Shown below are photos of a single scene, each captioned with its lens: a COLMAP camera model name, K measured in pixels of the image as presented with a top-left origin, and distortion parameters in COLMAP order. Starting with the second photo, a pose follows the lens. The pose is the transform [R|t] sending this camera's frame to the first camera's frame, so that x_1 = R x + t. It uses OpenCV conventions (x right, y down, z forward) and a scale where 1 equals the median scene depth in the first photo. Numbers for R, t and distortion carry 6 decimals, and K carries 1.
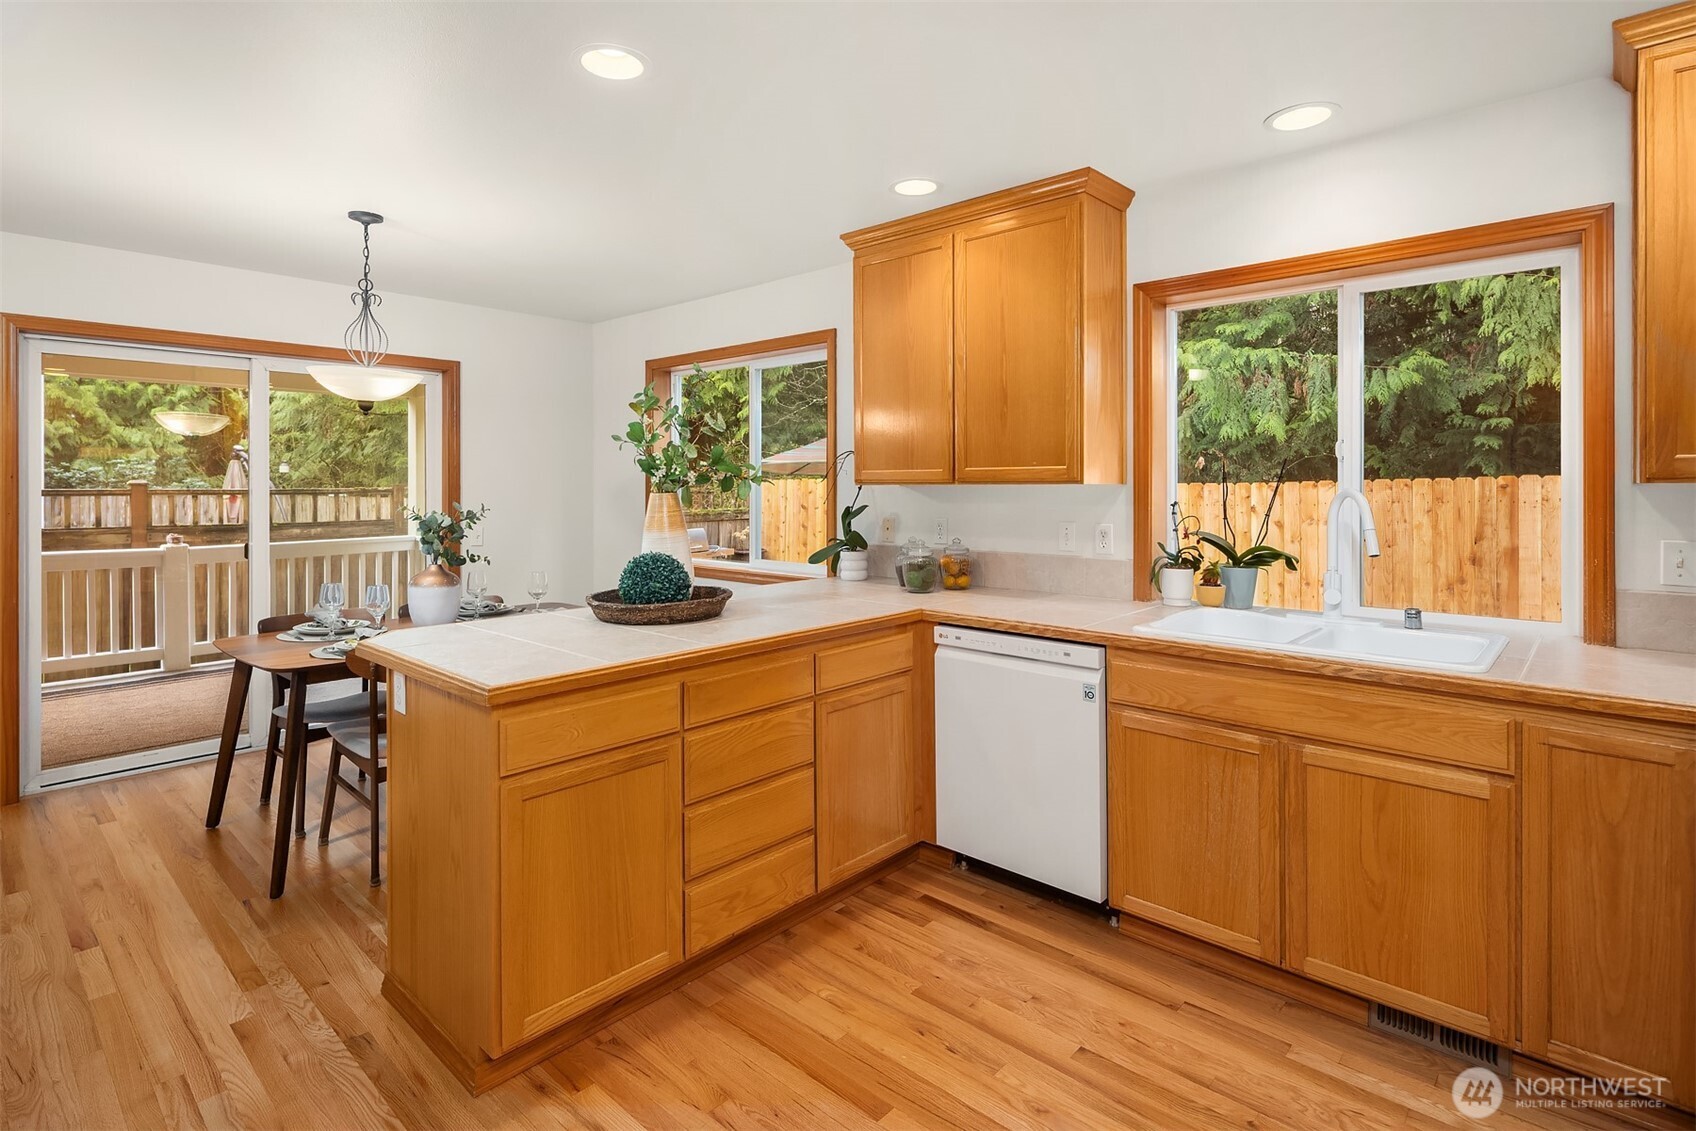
lens RADIAL K [[822.2, 0, 826.9], [0, 822.2, 484.2], [0, 0, 1]] dist [0.001528, -0.003514]
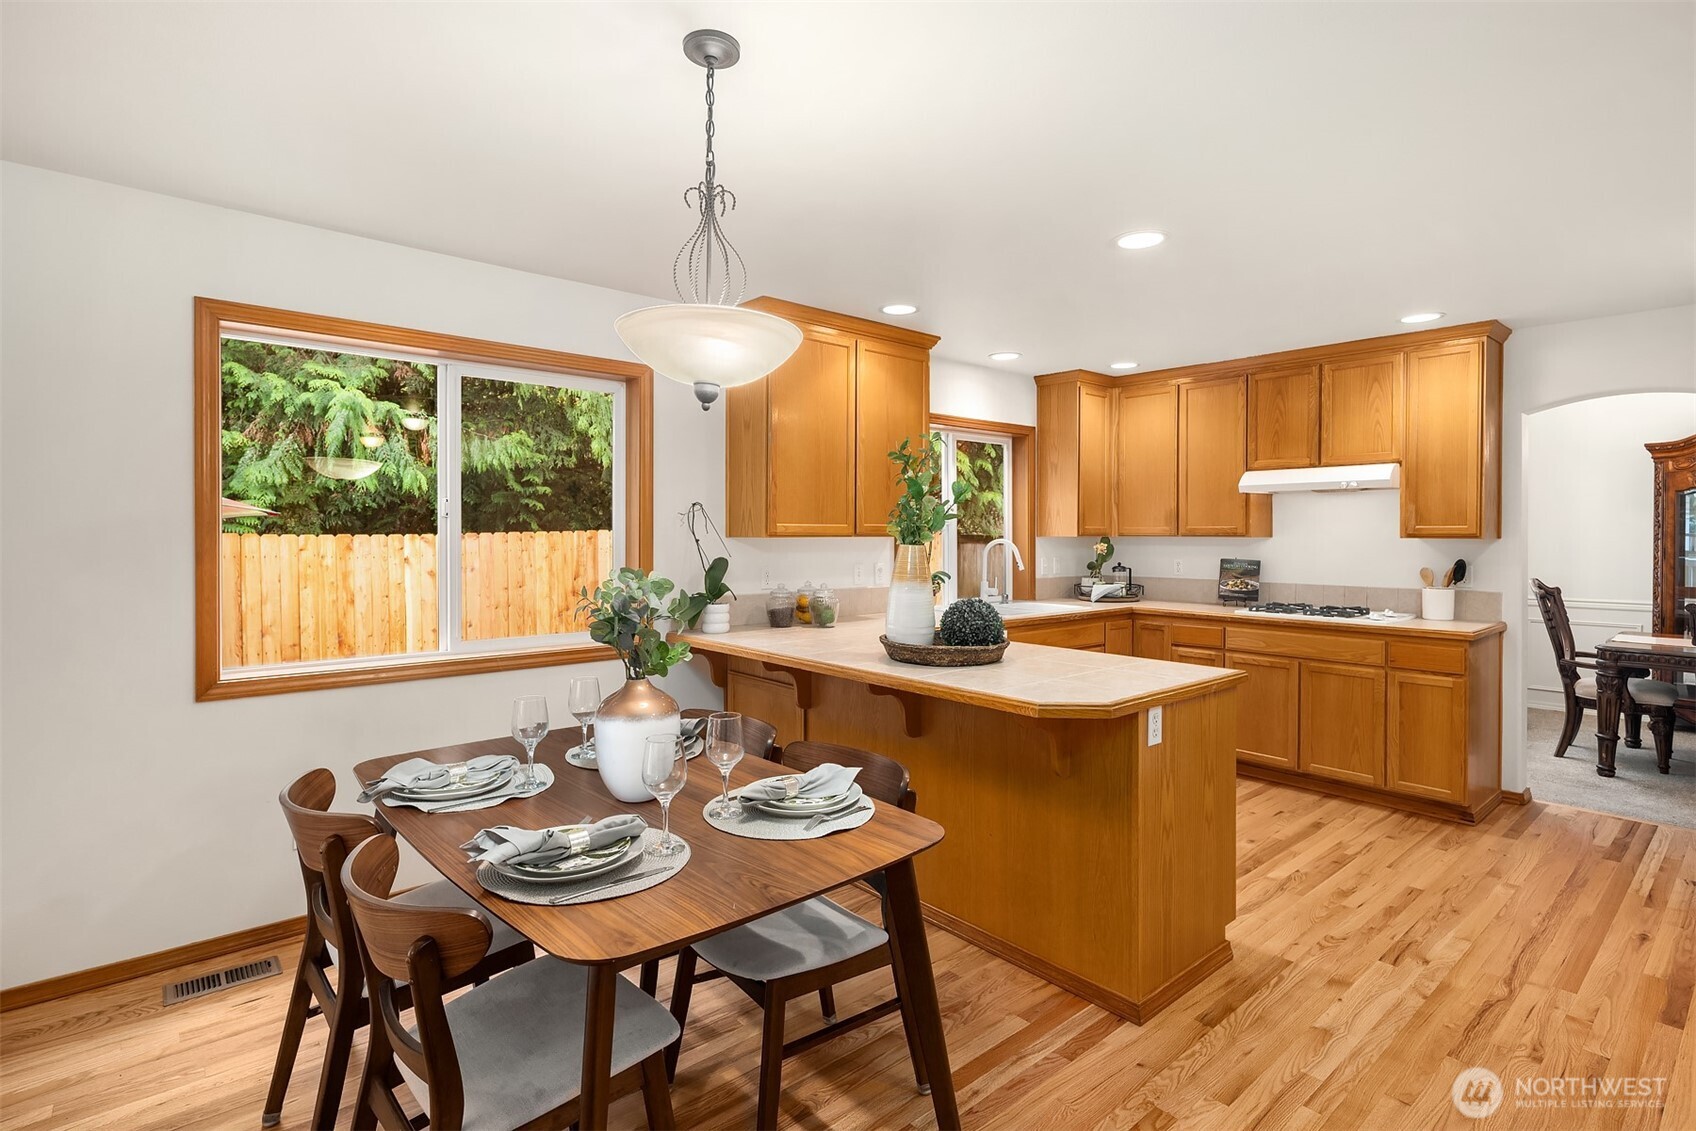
lens RADIAL K [[822.2, 0, 853.7], [0, 822.2, 539.2], [0, 0, 1]] dist [0.001528, -0.003514]
pose [[0.115331, -0.002808, 0.993323, -1.069035], [-0.001863, 0.999994, 0.003044, -0.000086], [-0.993325, -0.002201, 0.115325, 0.822069]]
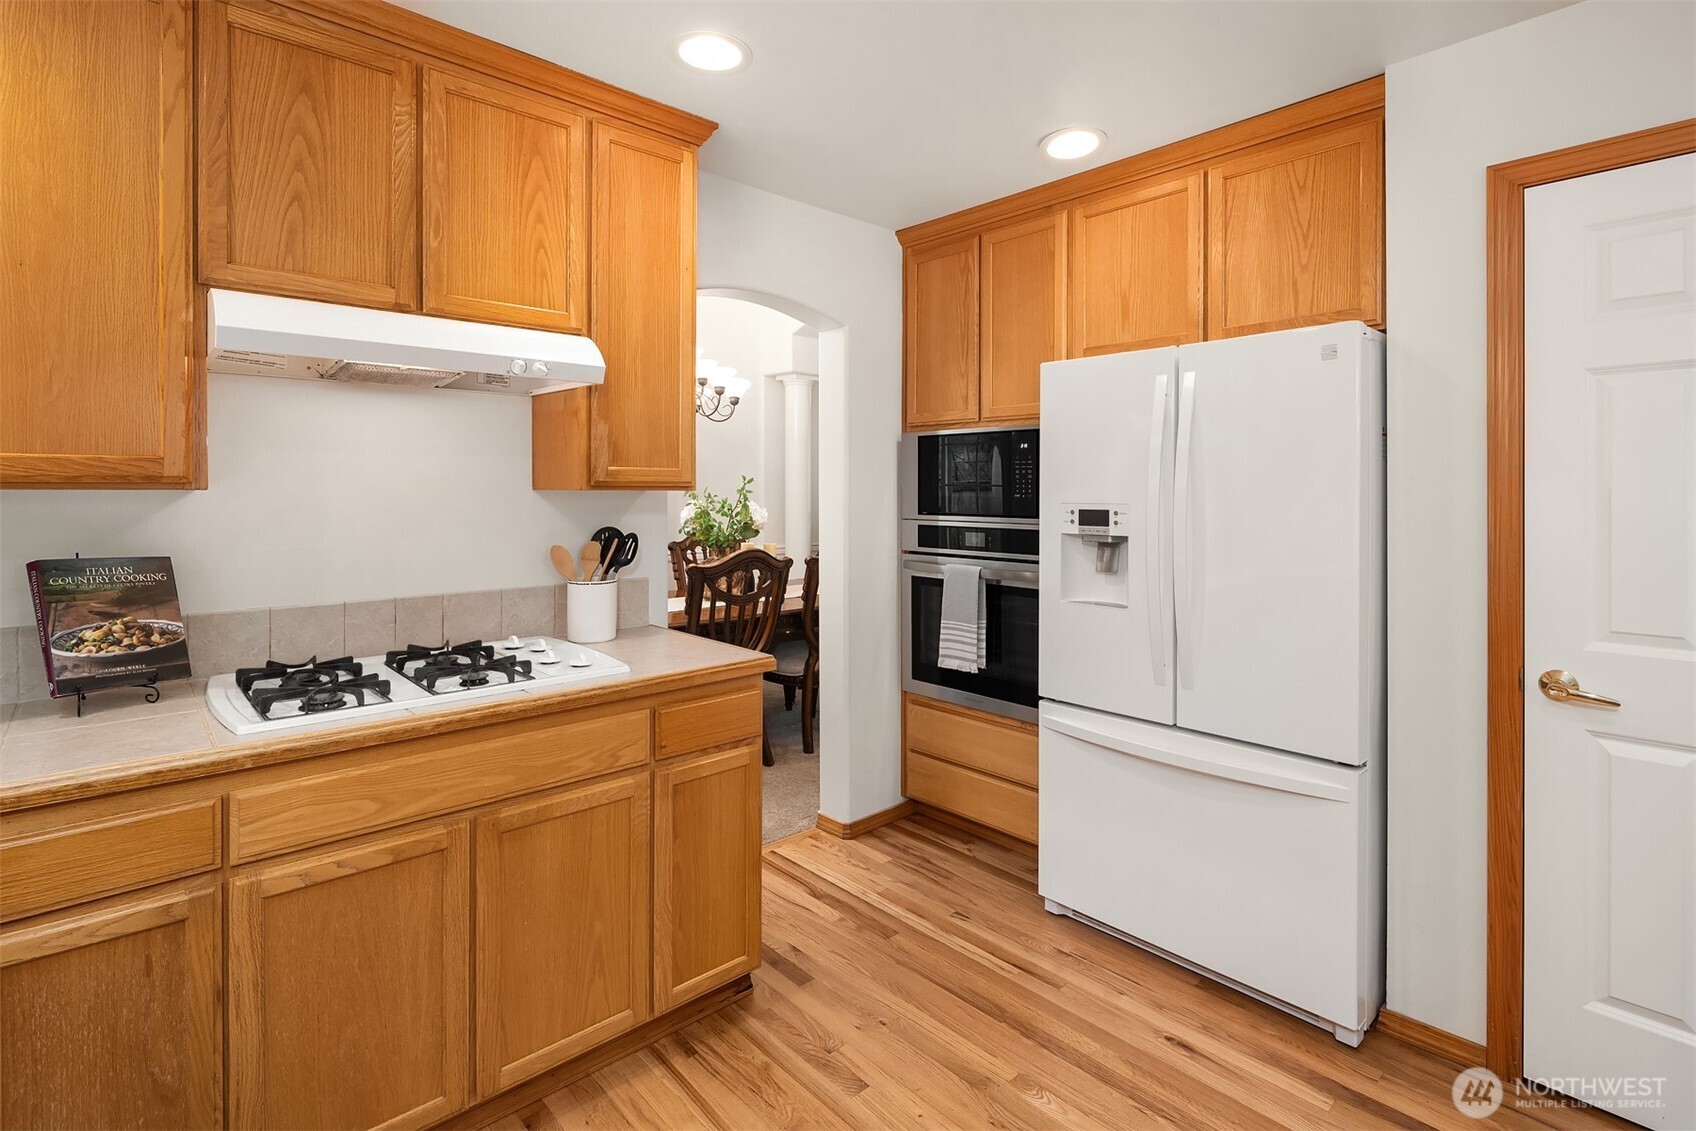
lens RADIAL K [[822.2, 0, 816.0], [0, 822.2, 489.6], [0, 0, 1]] dist [0.001528, -0.003514]
pose [[-0.995400, 0.003062, 0.095758, 0.051250], [0.003328, 0.999991, 0.002625, -0.000395], [-0.095749, 0.002932, -0.995401, 0.739262]]
